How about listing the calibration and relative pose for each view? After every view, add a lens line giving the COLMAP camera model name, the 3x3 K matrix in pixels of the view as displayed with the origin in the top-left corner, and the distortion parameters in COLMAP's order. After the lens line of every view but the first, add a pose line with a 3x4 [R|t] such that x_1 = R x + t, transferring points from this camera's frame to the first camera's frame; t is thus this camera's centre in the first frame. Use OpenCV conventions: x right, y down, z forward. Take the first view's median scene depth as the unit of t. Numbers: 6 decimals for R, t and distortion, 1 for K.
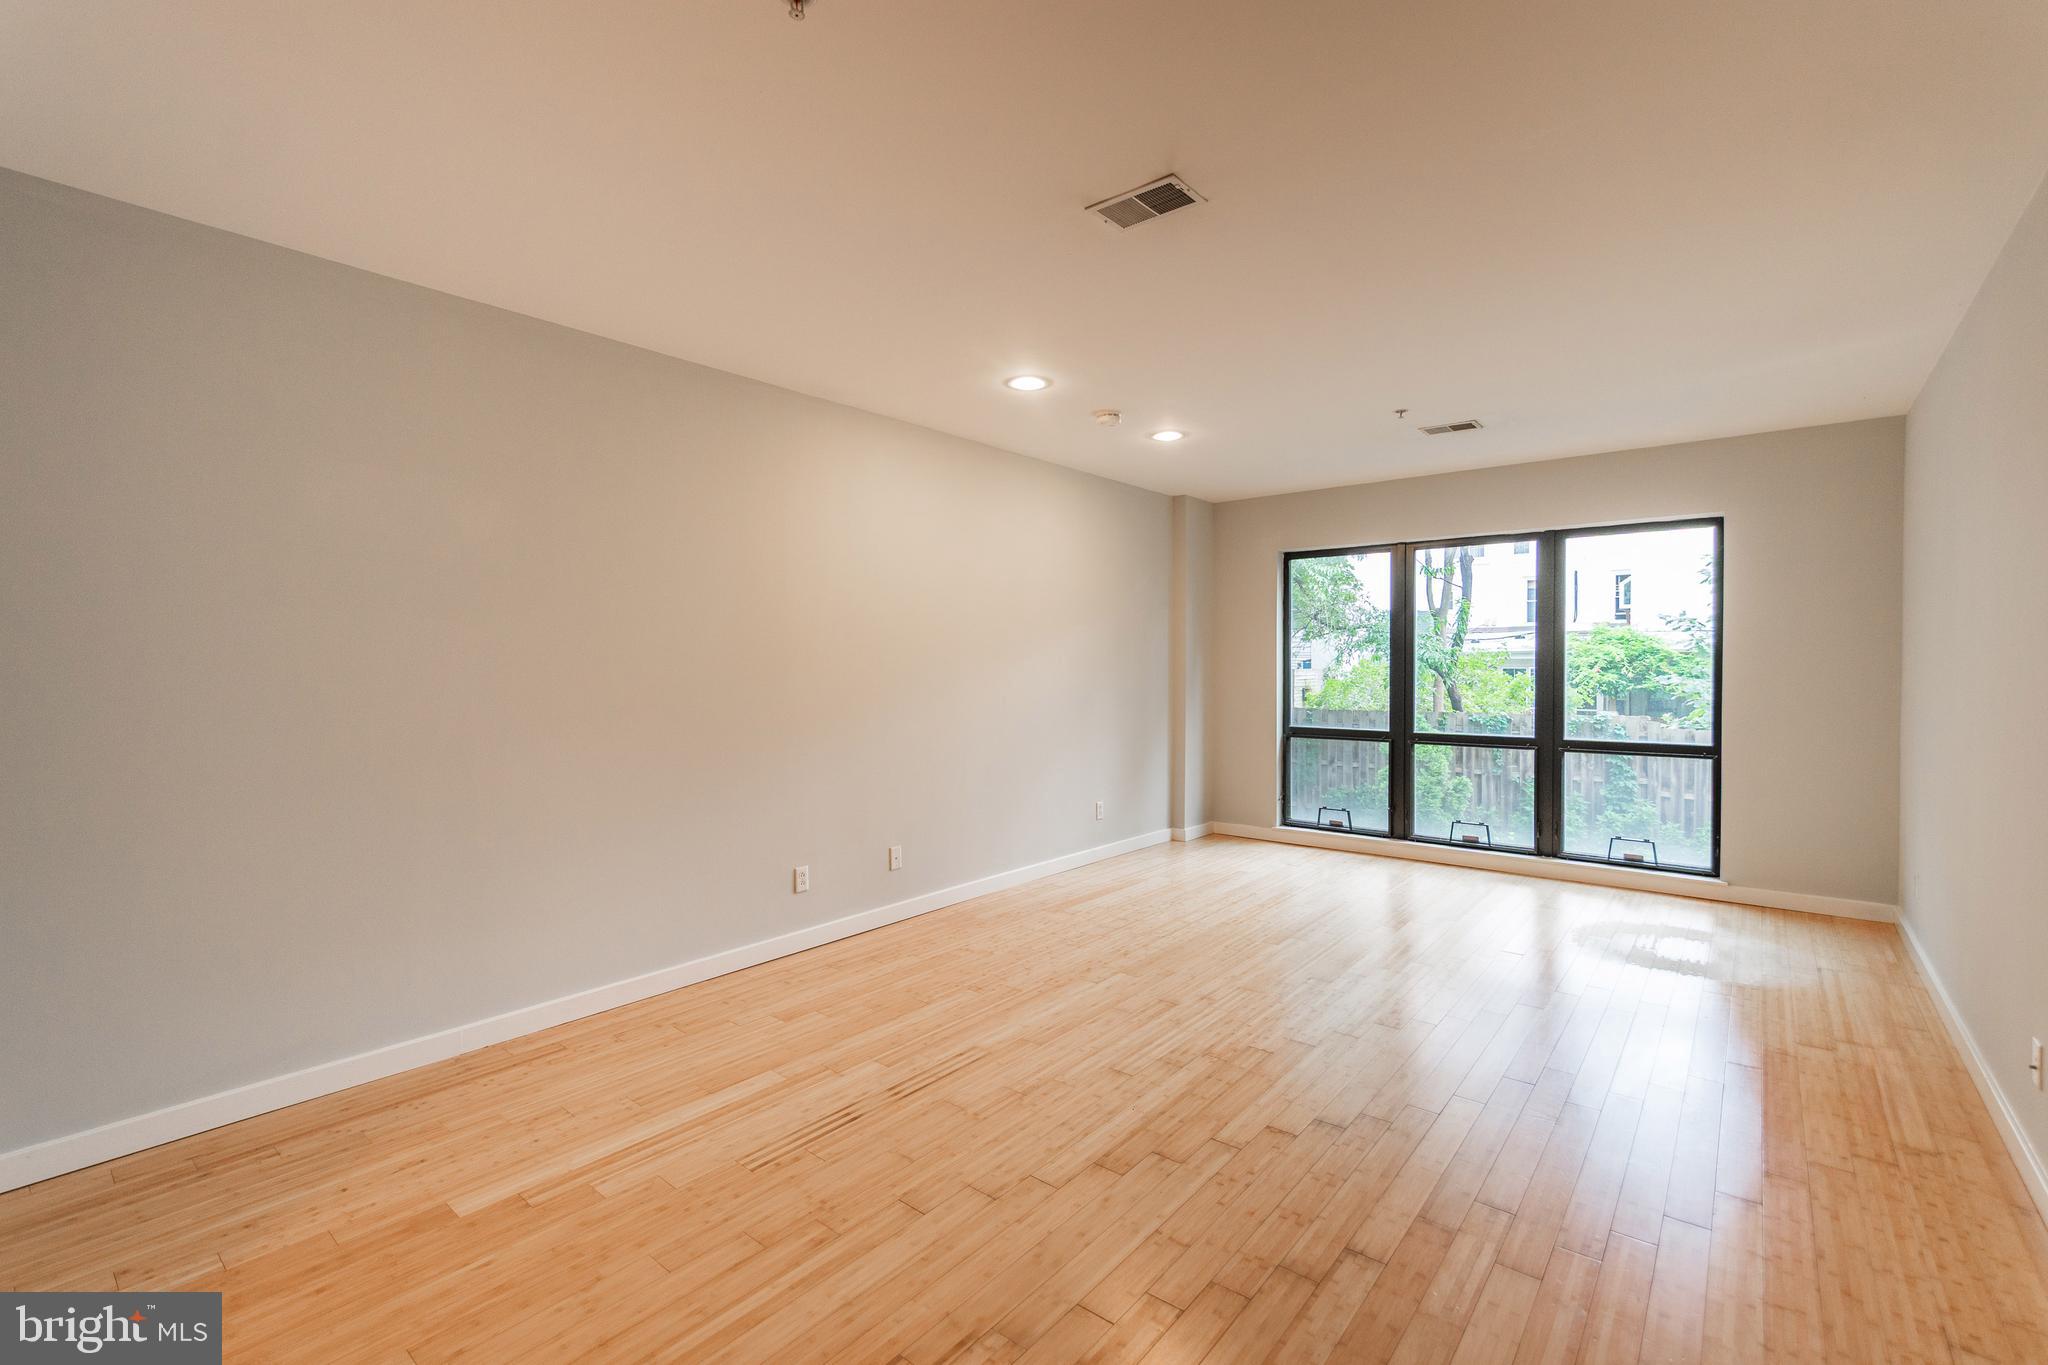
lens RADIAL K [[888.6, 0, 1042.4], [0, 888.6, 683.4], [0, 0, 1]] dist [0.001475, 0.000529]
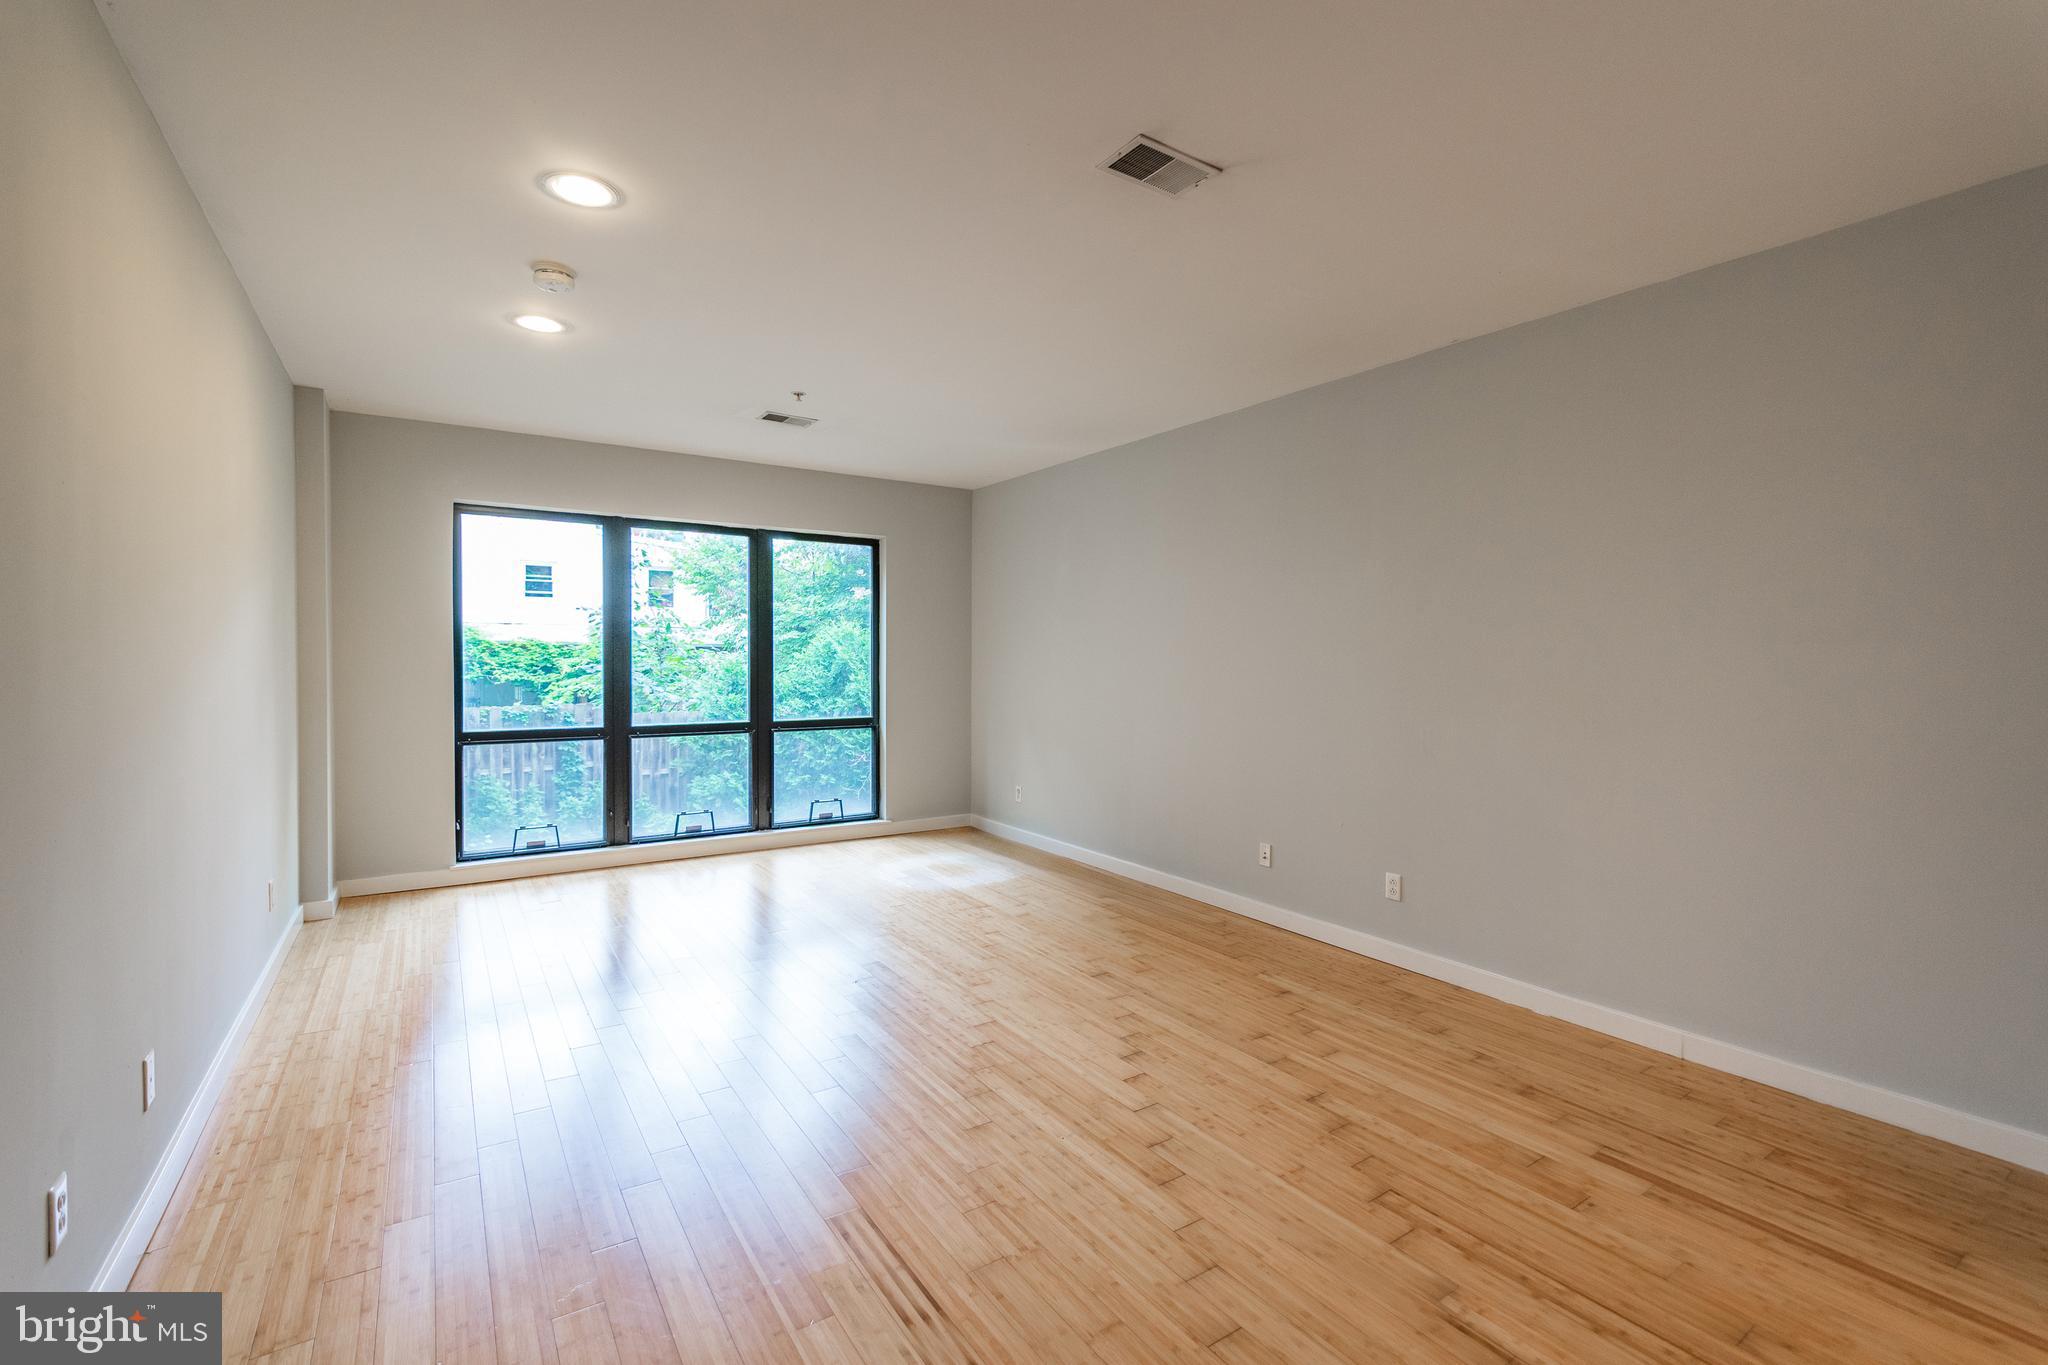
lens RADIAL K [[891.6, 0, 1029.0], [0, 891.6, 677.3], [0, 0, 1]] dist [0.001309, -0.000095]
pose [[0.293792, -0.018141, 0.955697, -0.489949], [0.015481, 0.999779, 0.014218, -0.002276], [-0.955744, 0.010618, 0.294008, 0.485966]]
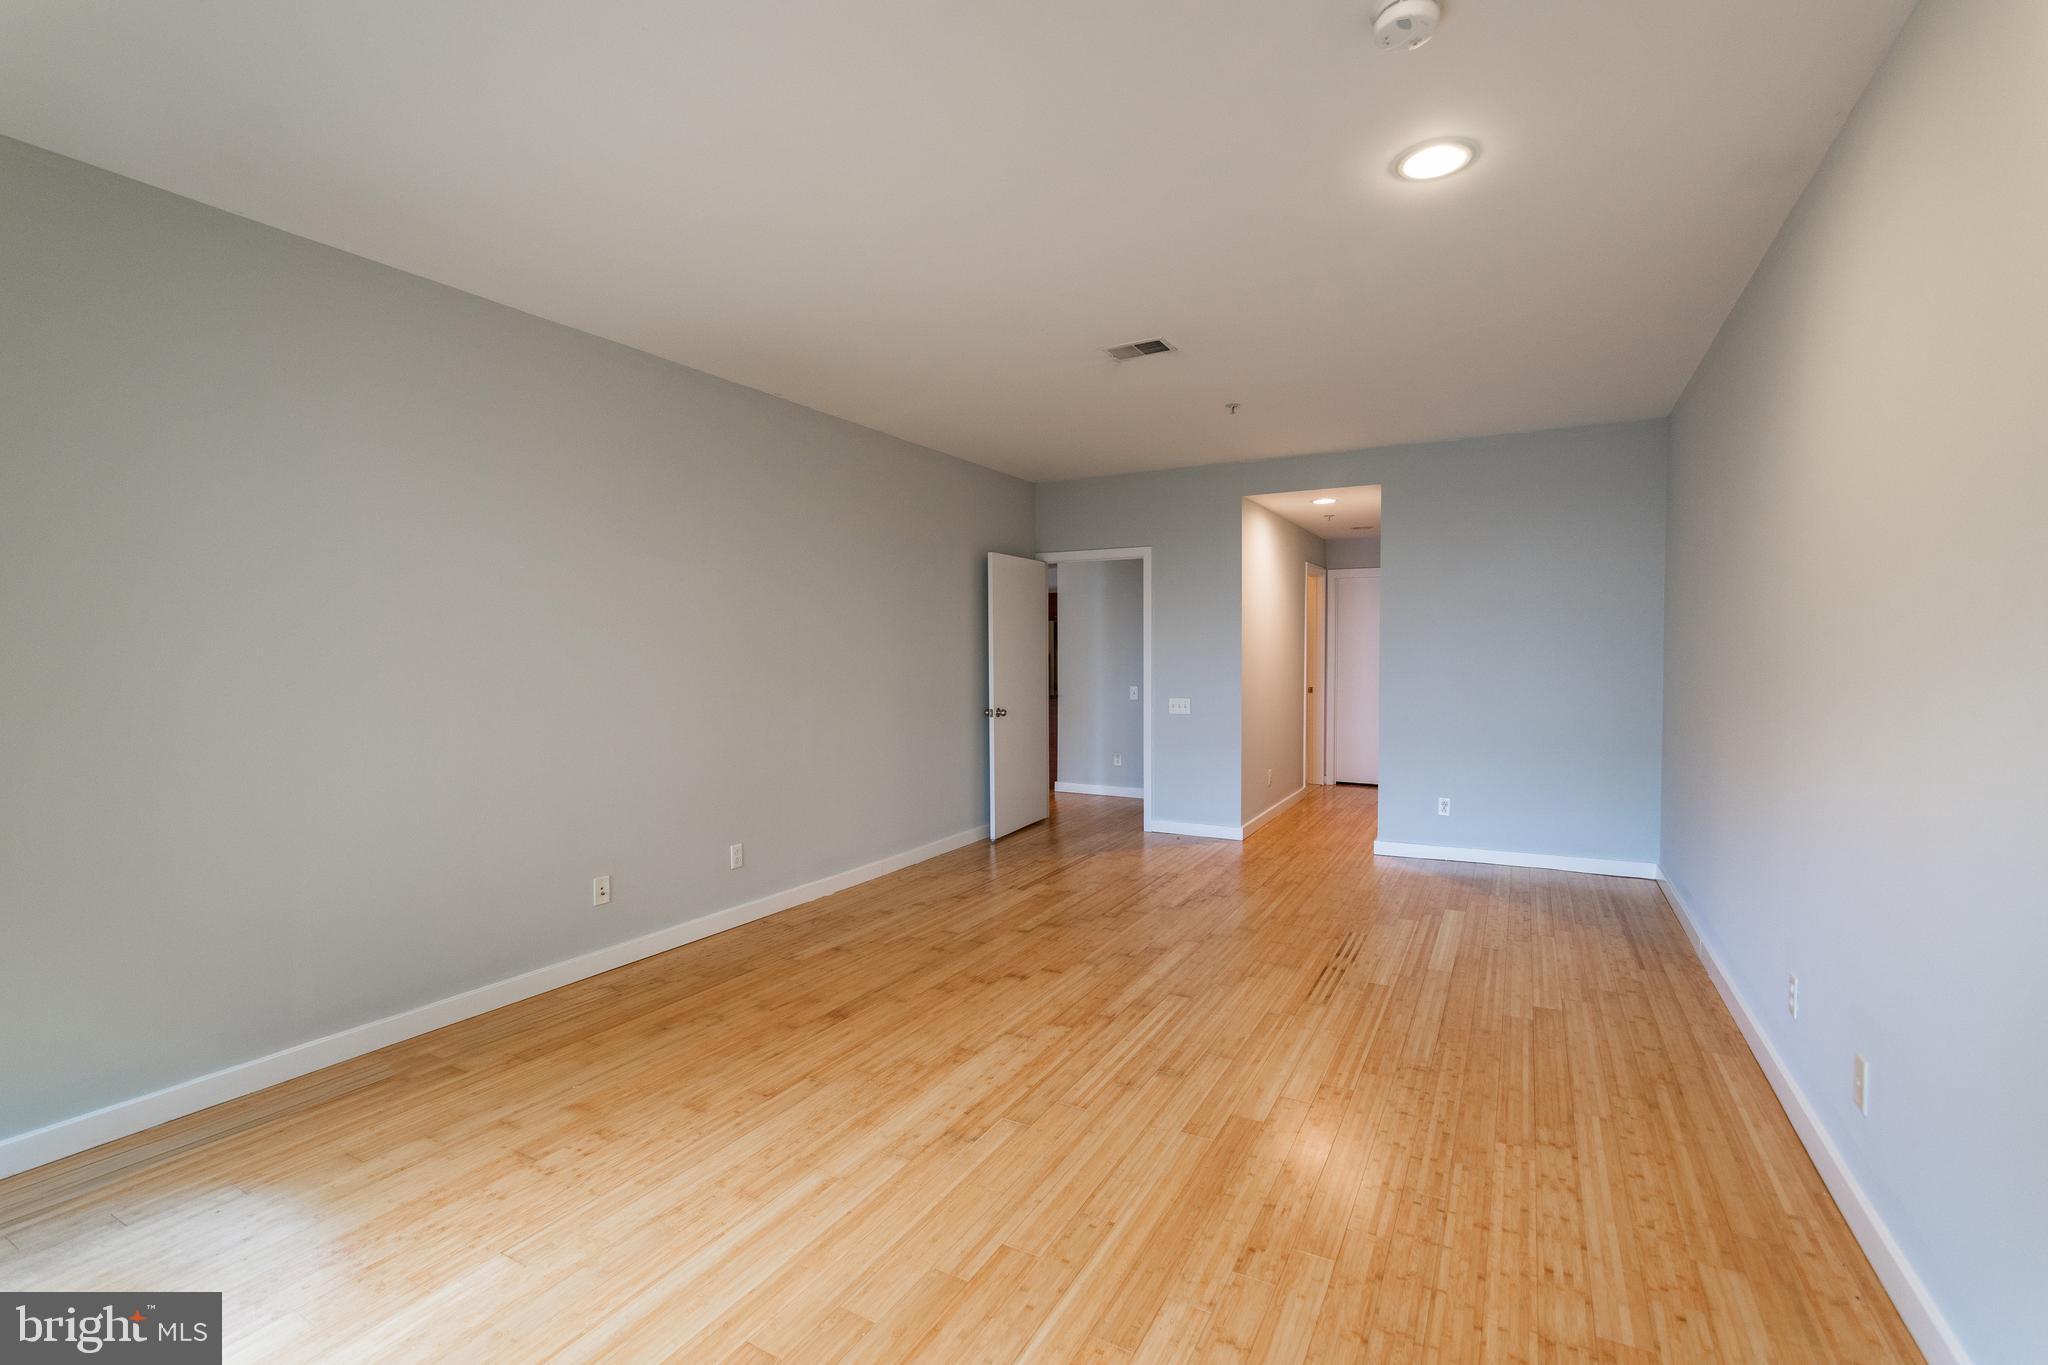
lens RADIAL K [[888.6, 0, 1042.4], [0, 888.6, 683.4], [0, 0, 1]] dist [0.001475, 0.000529]
pose [[-0.983570, 0.011340, -0.180173, 0.325560], [0.000685, 0.998253, 0.059088, -0.025303], [0.180528, 0.057994, -0.981859, 1.444045]]
